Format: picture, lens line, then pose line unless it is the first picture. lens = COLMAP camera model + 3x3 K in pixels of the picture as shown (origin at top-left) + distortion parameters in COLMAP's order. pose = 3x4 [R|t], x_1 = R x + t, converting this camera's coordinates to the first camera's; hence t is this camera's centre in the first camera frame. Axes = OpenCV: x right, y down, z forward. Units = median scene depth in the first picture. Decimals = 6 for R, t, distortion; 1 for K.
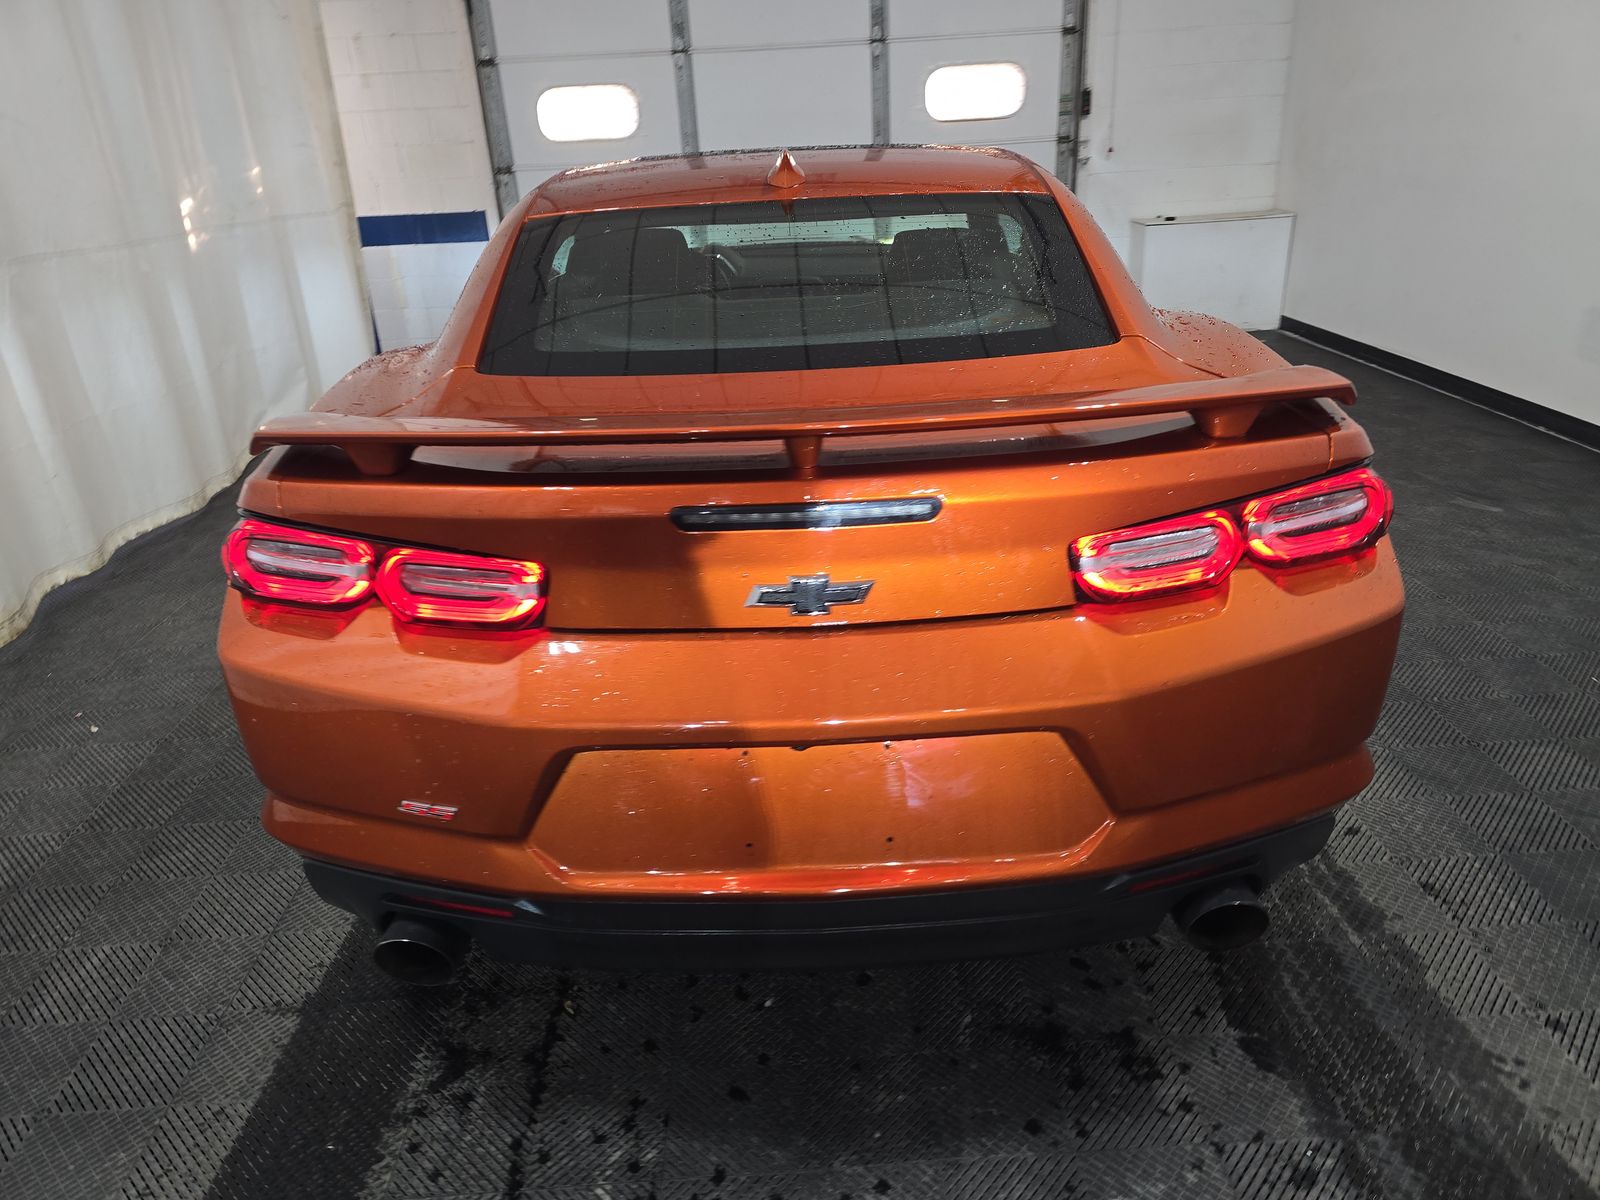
lens RADIAL K [[1072.9, 0, 792.9], [0, 1072.9, 602.3], [0, 0, 1]] dist [0.060635, -0.051507]
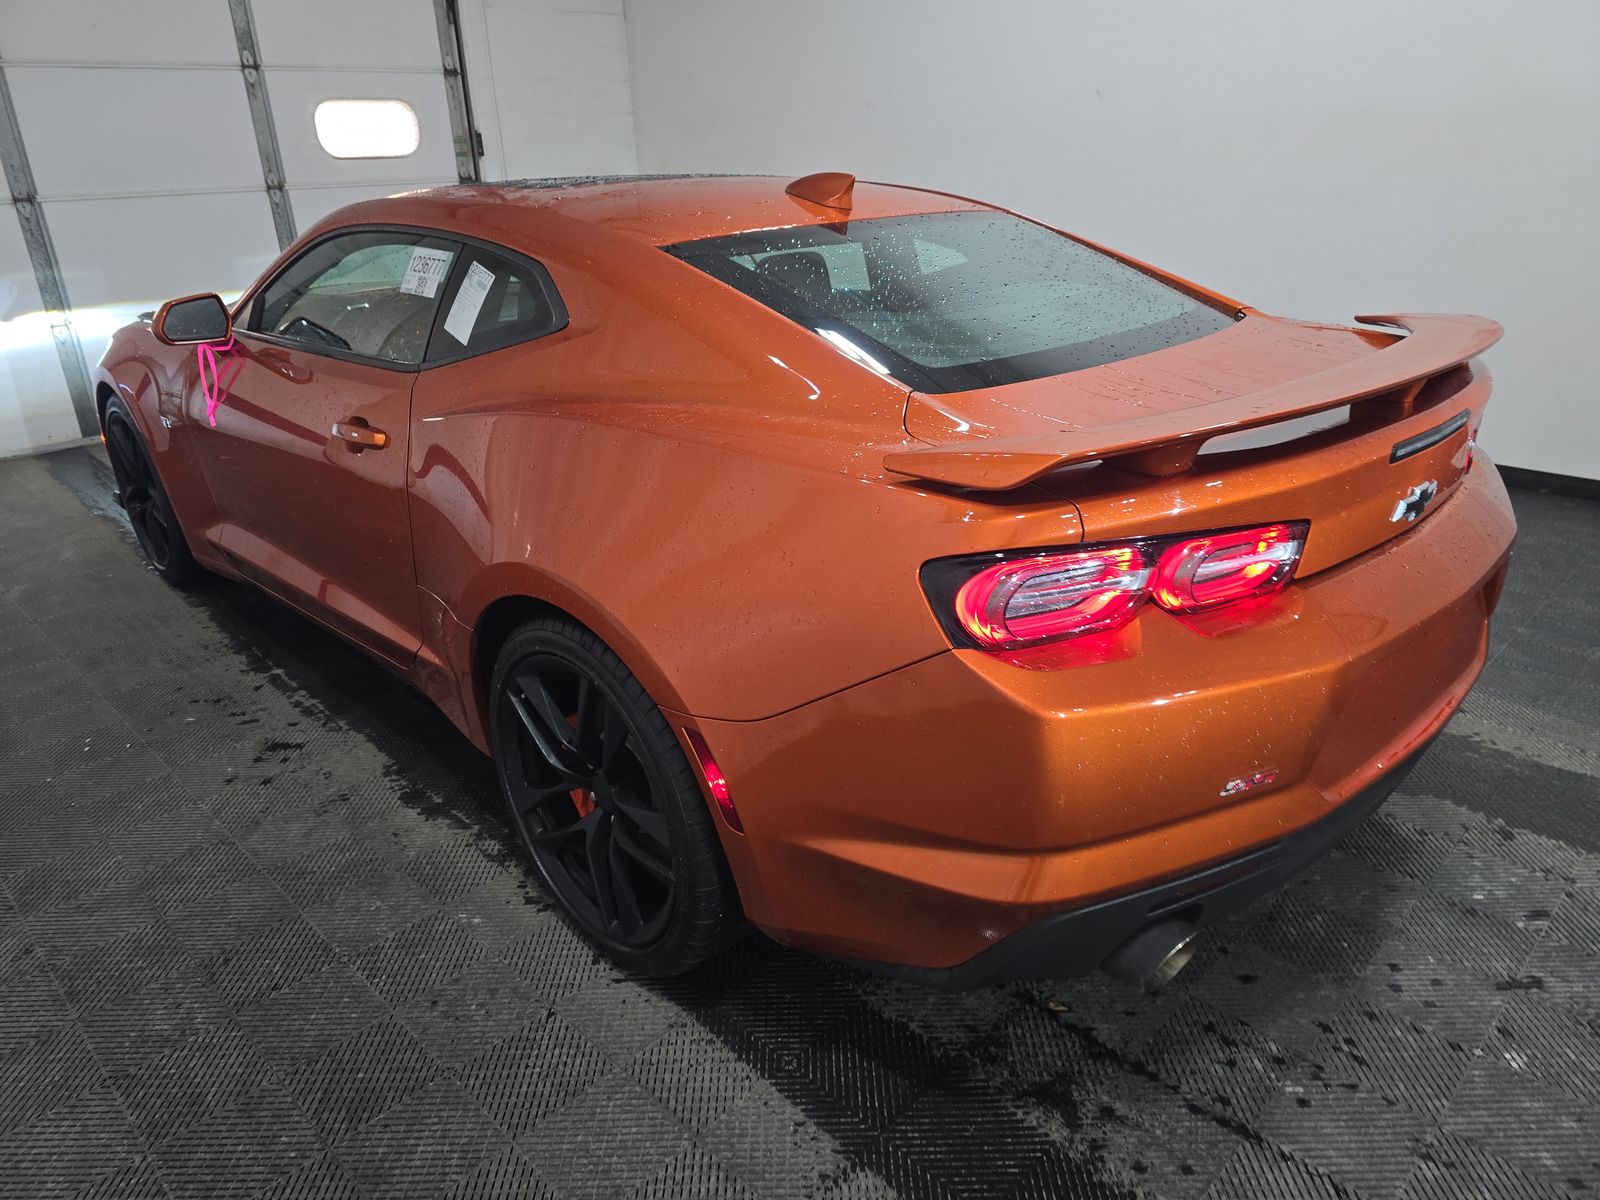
lens RADIAL K [[1091.9, 0, 800.0], [0, 1091.9, 600.0], [0, 0, 1]] dist [0.059582, -0.045820]
pose [[0.729250, -0.239505, 0.640962, -0.916759], [0.268678, 0.961733, 0.053680, -0.106419], [-0.629291, 0.133066, 0.765694, 0.304348]]
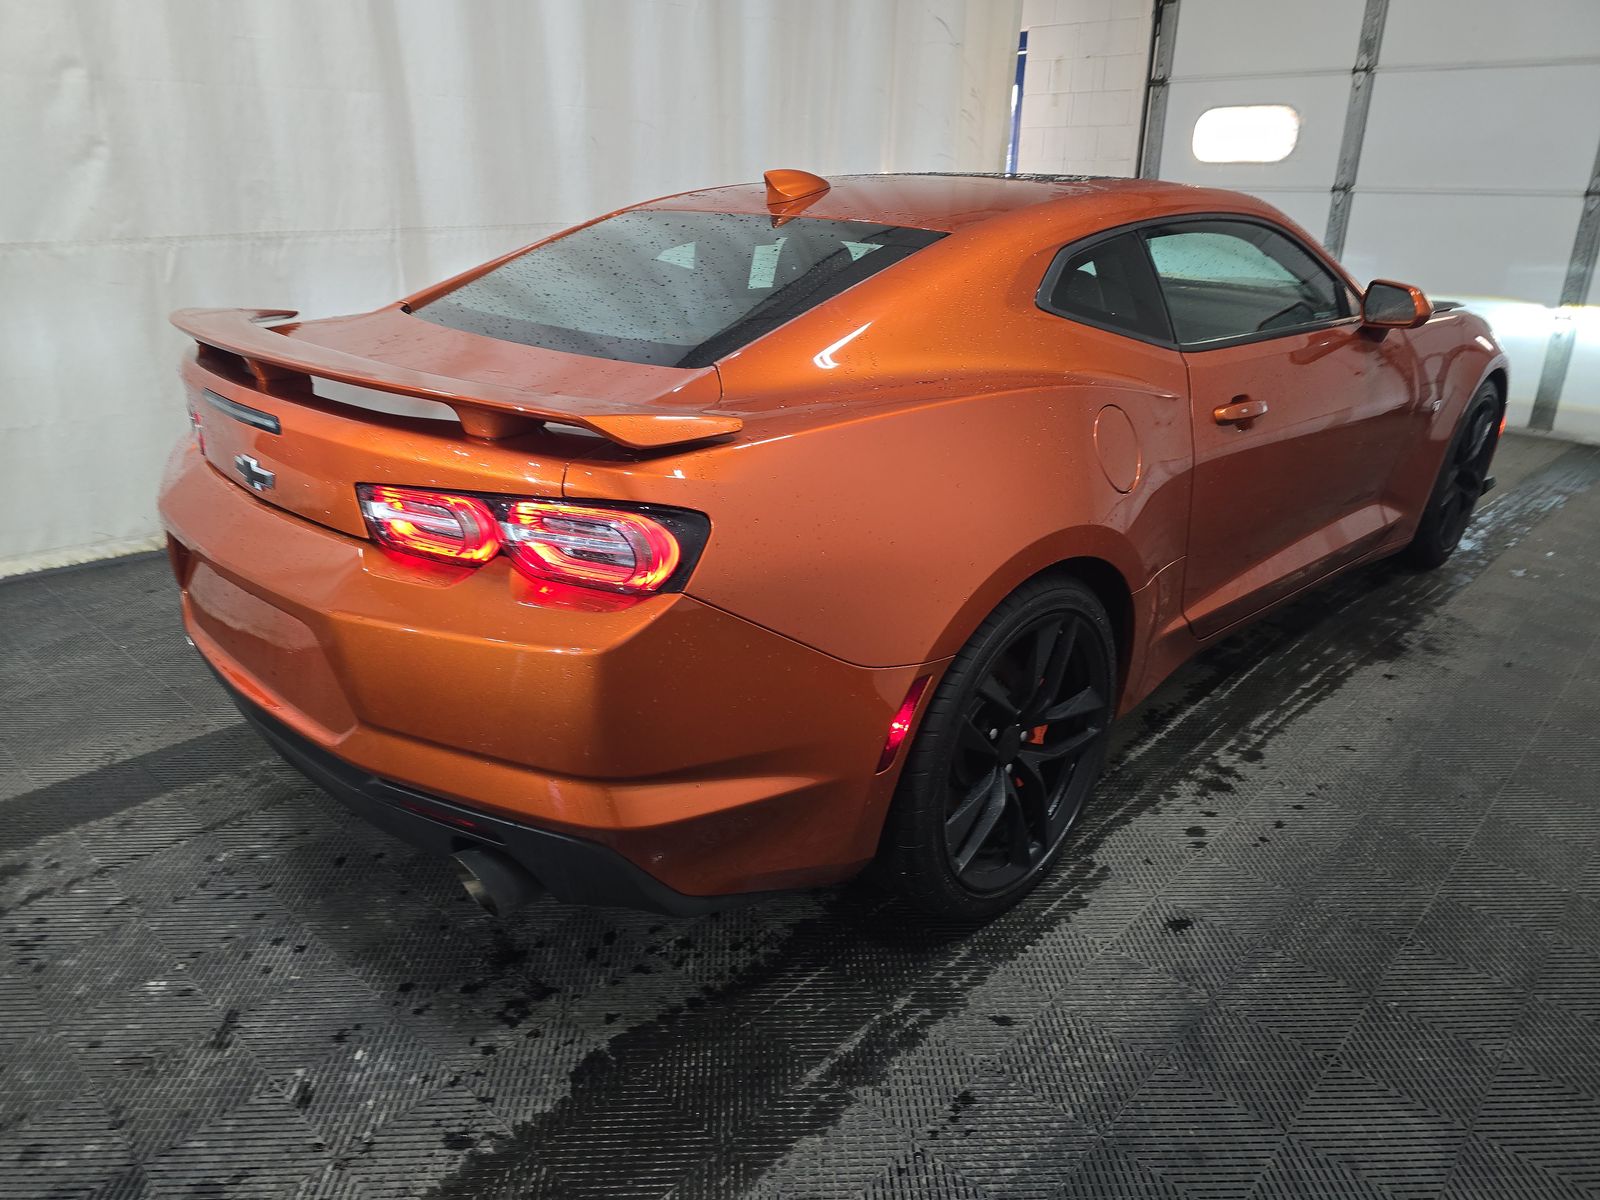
lens RADIAL K [[1072.9, 0, 792.9], [0, 1072.9, 602.3], [0, 0, 1]] dist [0.060635, -0.051507]
pose [[0.703439, 0.316023, -0.636634, 0.951009], [-0.322533, 0.940111, 0.110290, -0.150362], [0.633361, 0.127754, 0.763238, 0.256266]]
